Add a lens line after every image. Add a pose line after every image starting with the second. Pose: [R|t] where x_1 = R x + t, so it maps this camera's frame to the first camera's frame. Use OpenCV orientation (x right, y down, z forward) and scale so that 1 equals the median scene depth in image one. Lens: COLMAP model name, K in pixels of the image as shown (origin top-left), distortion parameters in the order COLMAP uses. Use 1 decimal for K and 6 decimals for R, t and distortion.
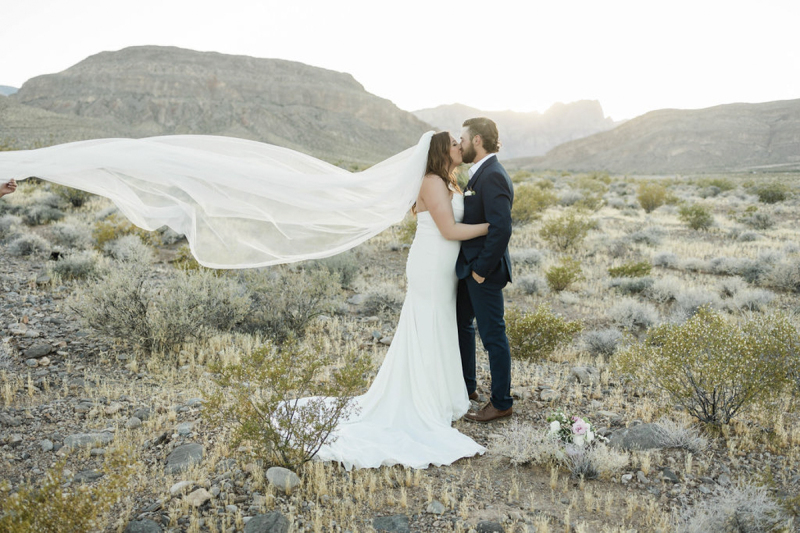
lens RADIAL K [[789.0, 0, 399.7], [0, 789.0, 268.5], [0, 0, 1]] dist [0.011852, 0.000000]
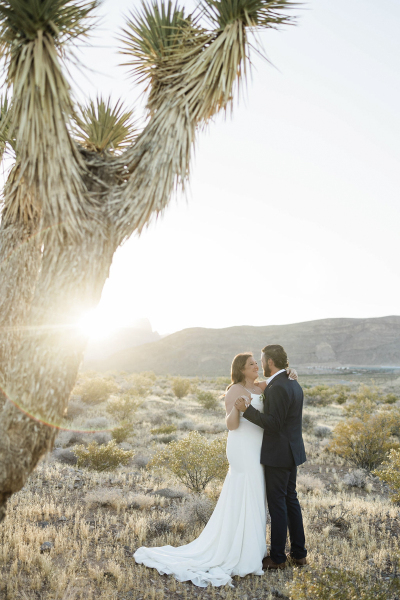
lens RADIAL K [[688.2, 0, 199.9], [0, 688.2, 300.5], [0, 0, 1]] dist [-0.021962, 0.000000]
pose [[0.949837, 0.055762, 0.307735, -0.058645], [0.015265, 0.974538, -0.223702, 0.044093], [-0.312373, 0.217178, 0.924801, -0.266886]]
